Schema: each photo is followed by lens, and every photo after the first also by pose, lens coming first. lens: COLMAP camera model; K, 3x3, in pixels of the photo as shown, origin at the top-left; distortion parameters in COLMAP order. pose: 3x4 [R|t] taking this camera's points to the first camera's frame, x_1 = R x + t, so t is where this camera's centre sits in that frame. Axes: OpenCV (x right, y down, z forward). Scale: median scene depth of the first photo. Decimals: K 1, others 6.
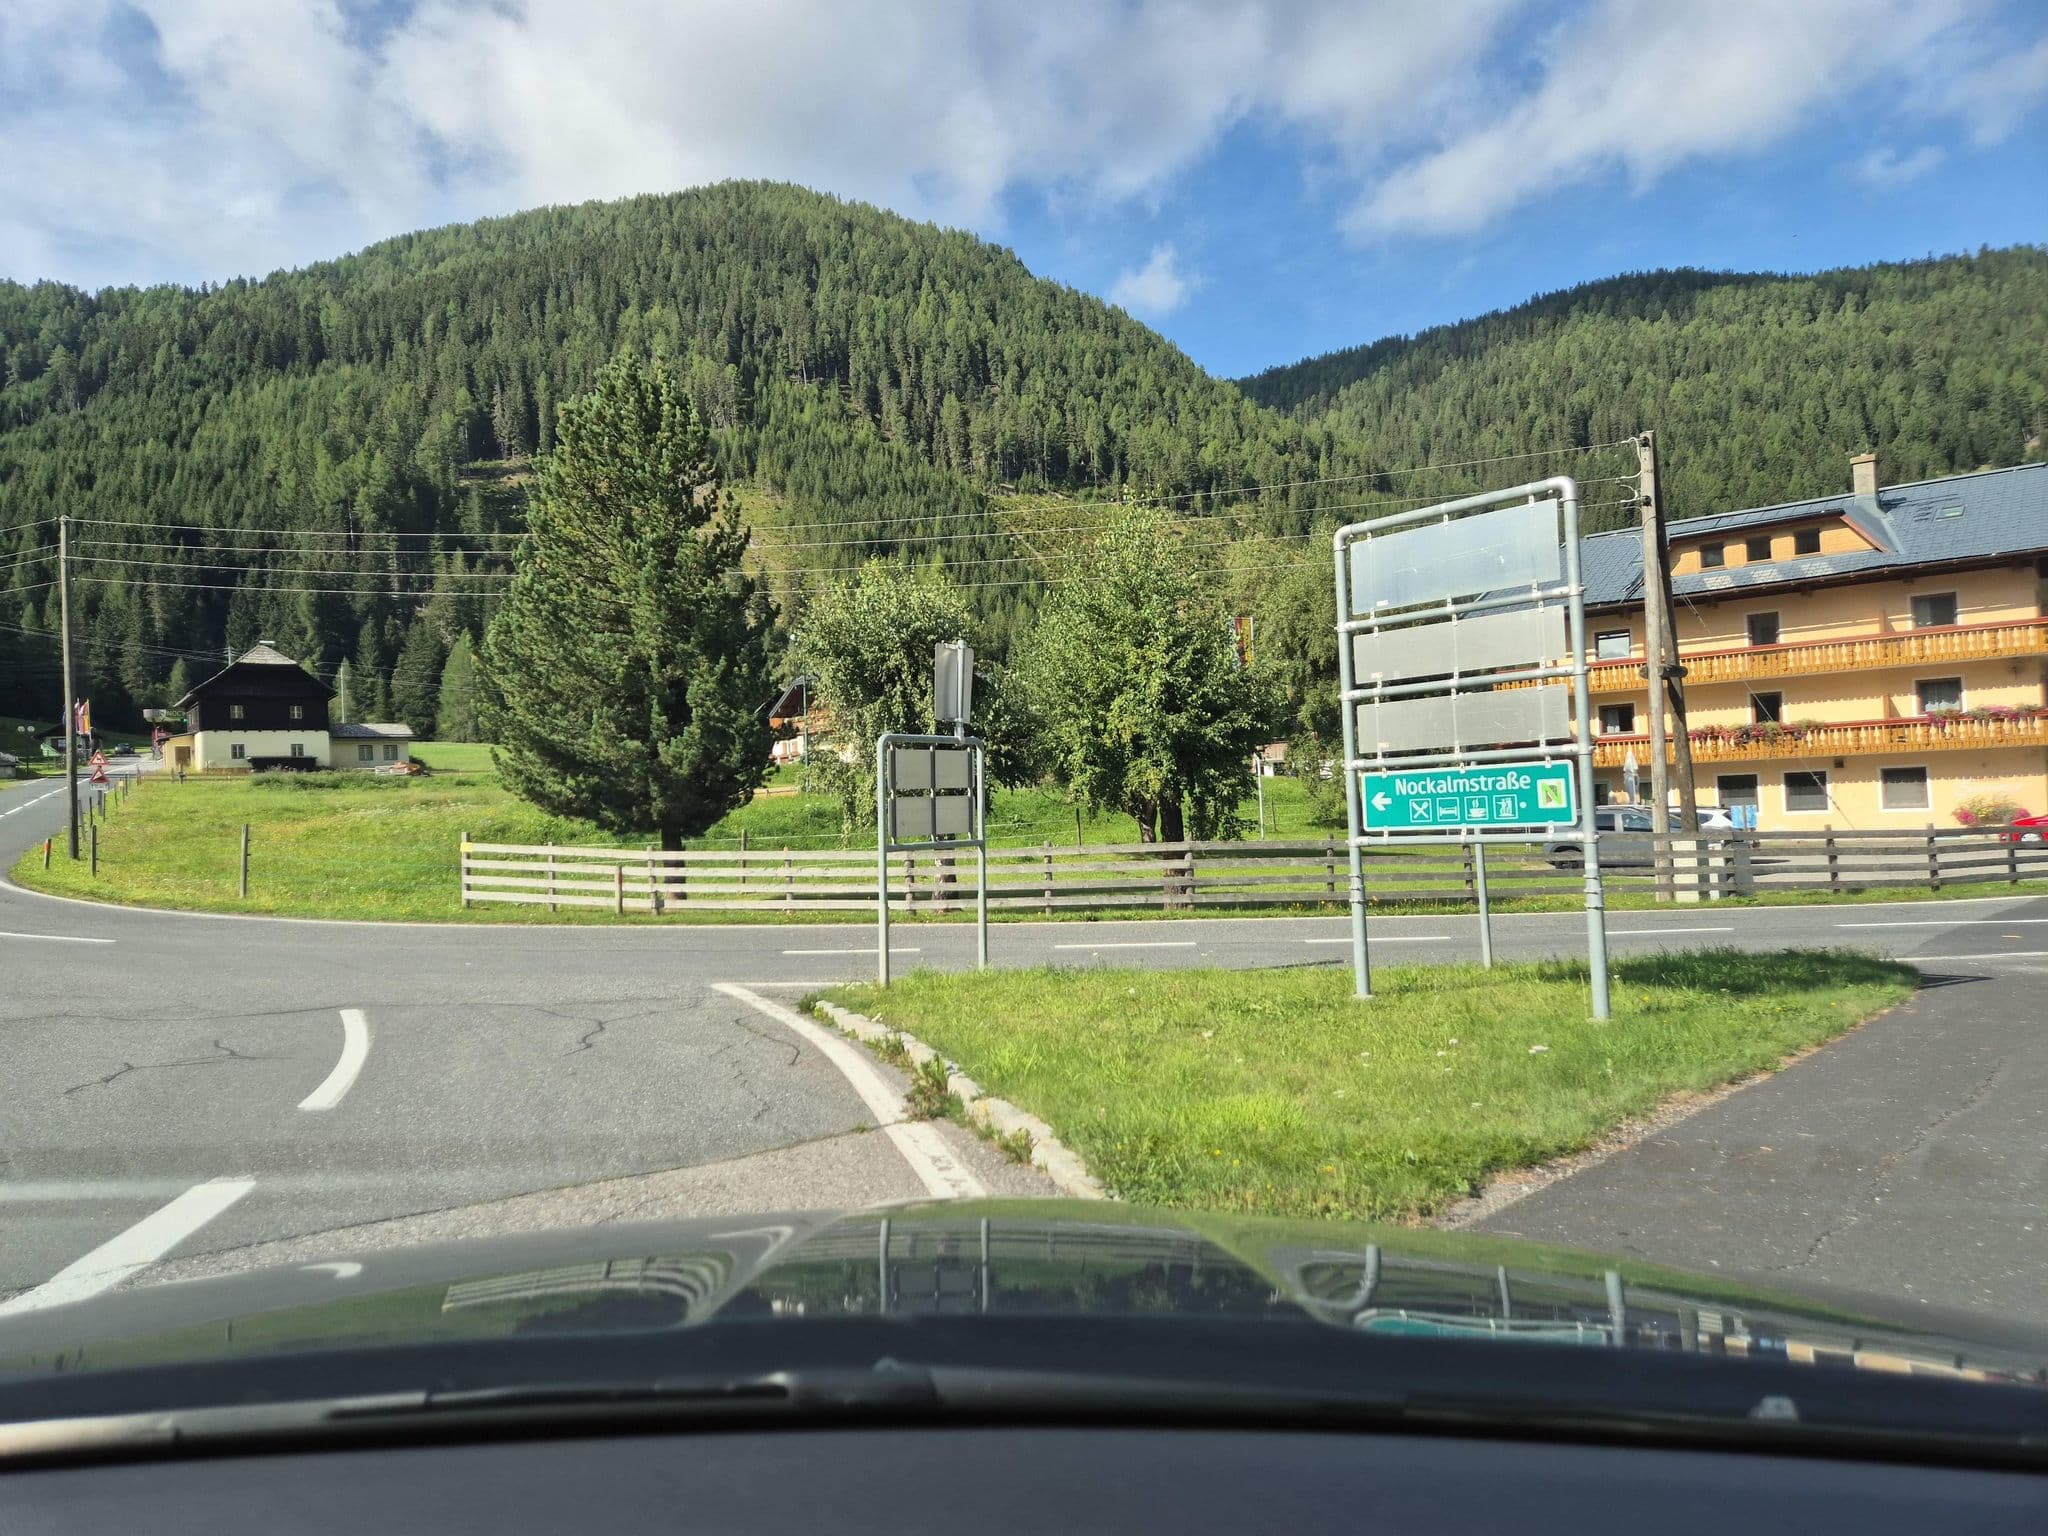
lens RADIAL K [[1406.0, 0, 1022.2], [0, 1406.0, 802.1], [0, 0, 1]] dist [0.102804, -0.089556]
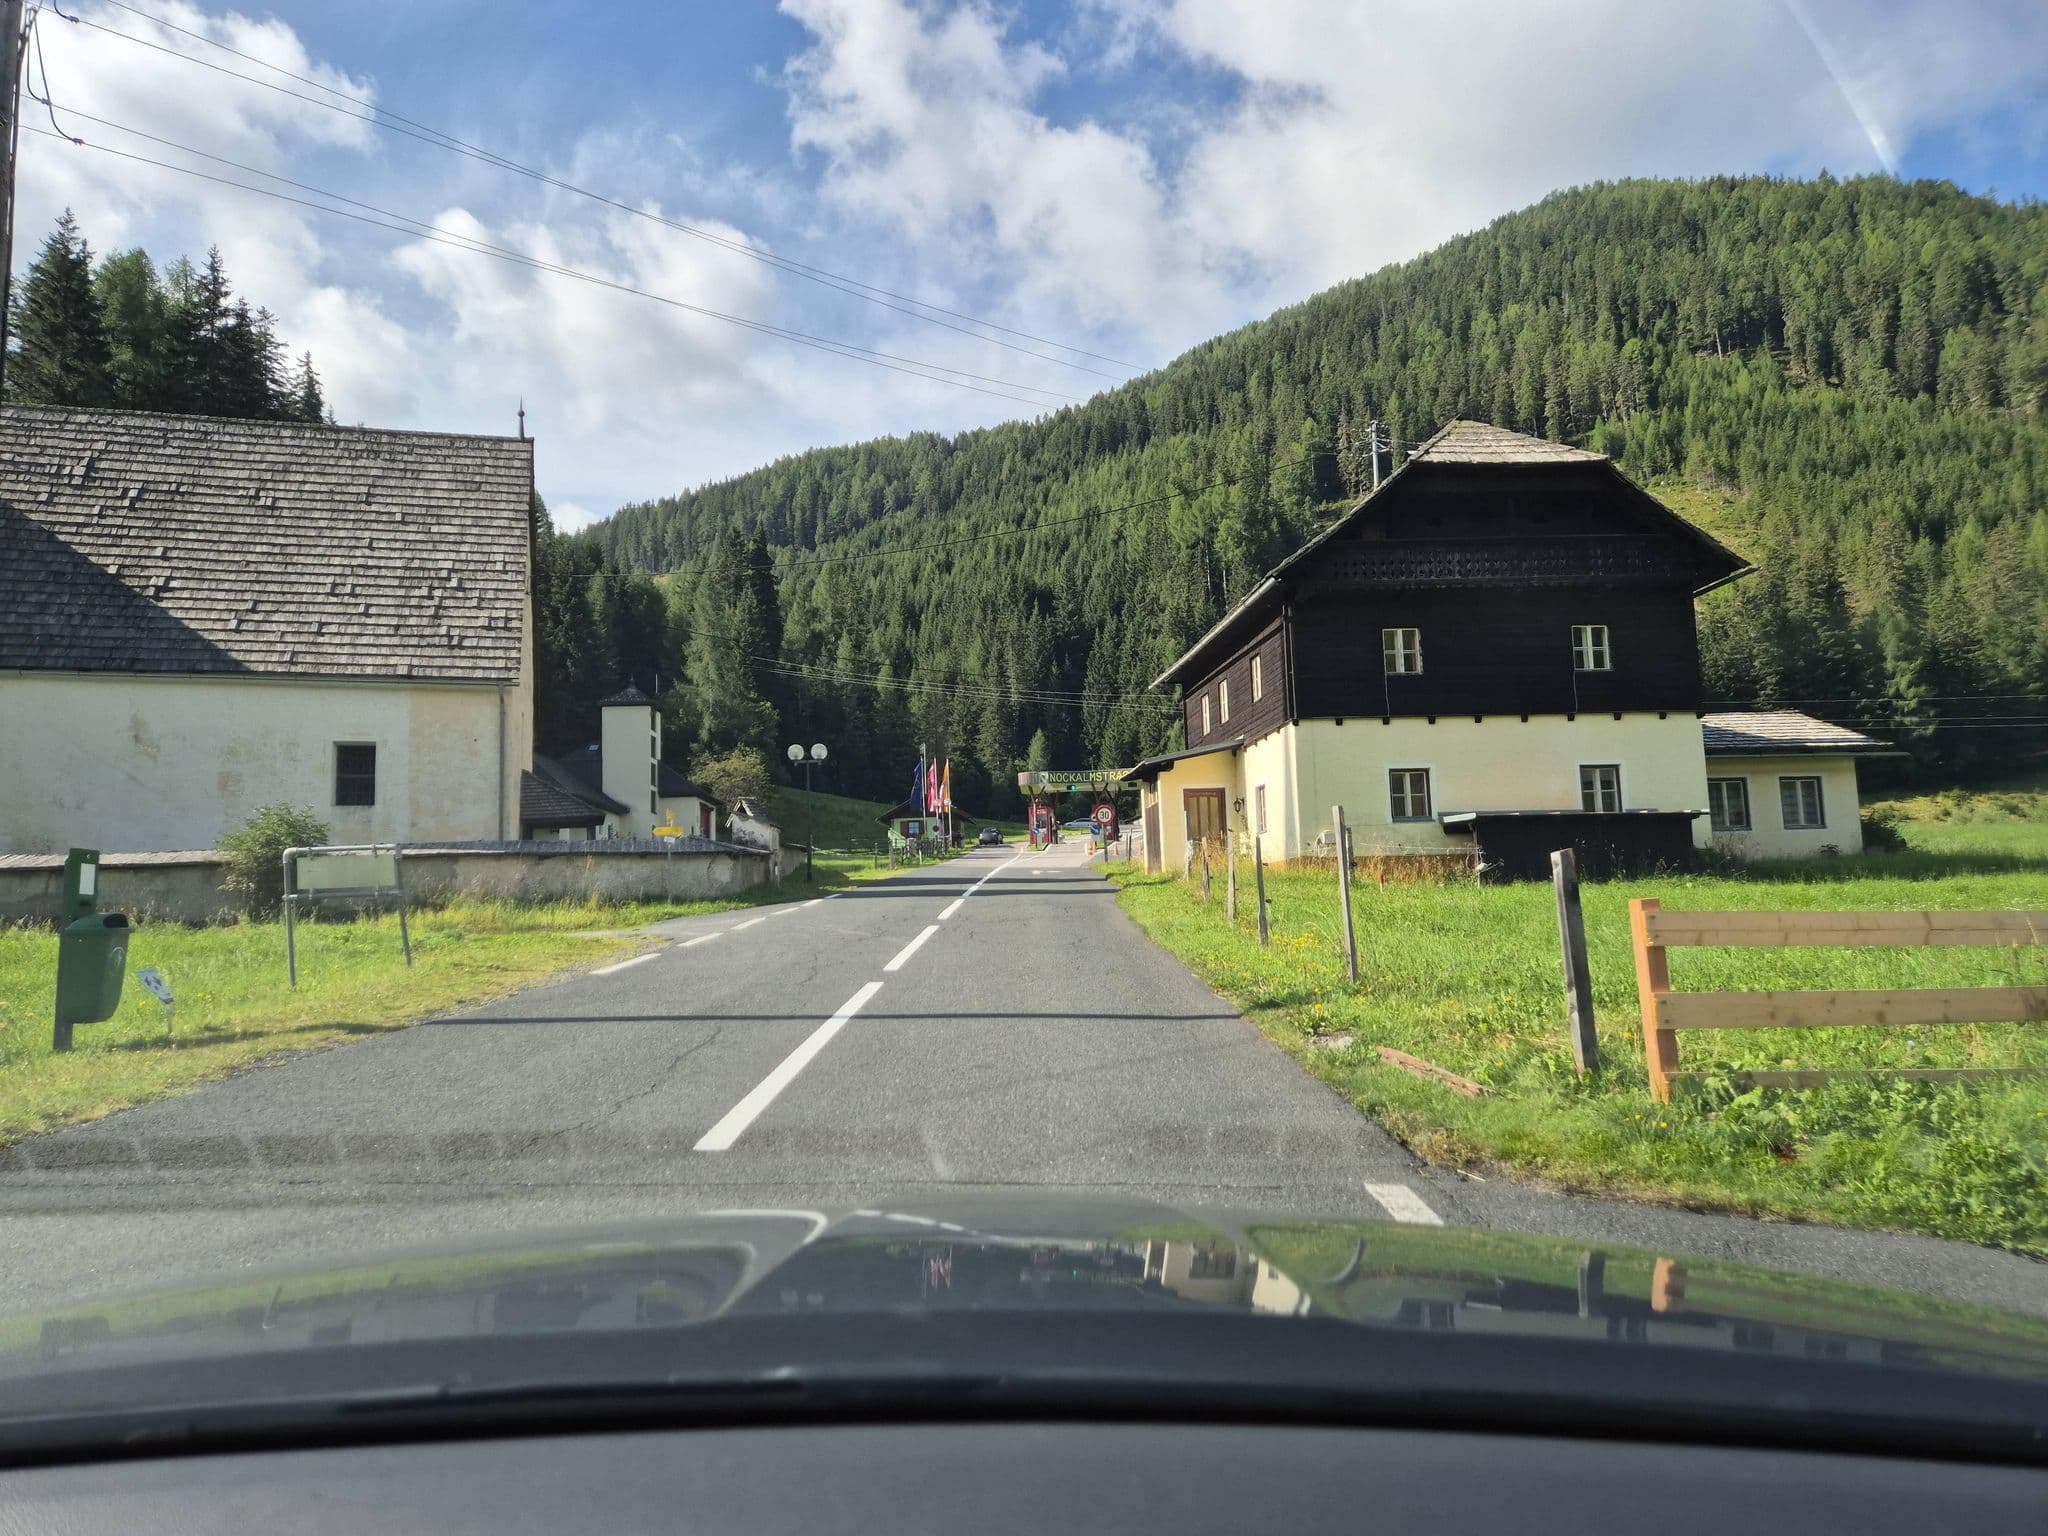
lens RADIAL K [[1427.8, 0, 975.5], [0, 1427.8, 797.0], [0, 0, 1]] dist [0.157240, -0.172940]
pose [[0.851772, -0.032001, -0.522935, -0.103392], [-0.005034, 0.997587, -0.069246, -0.003411], [0.523889, 0.061614, 0.849555, 0.159007]]
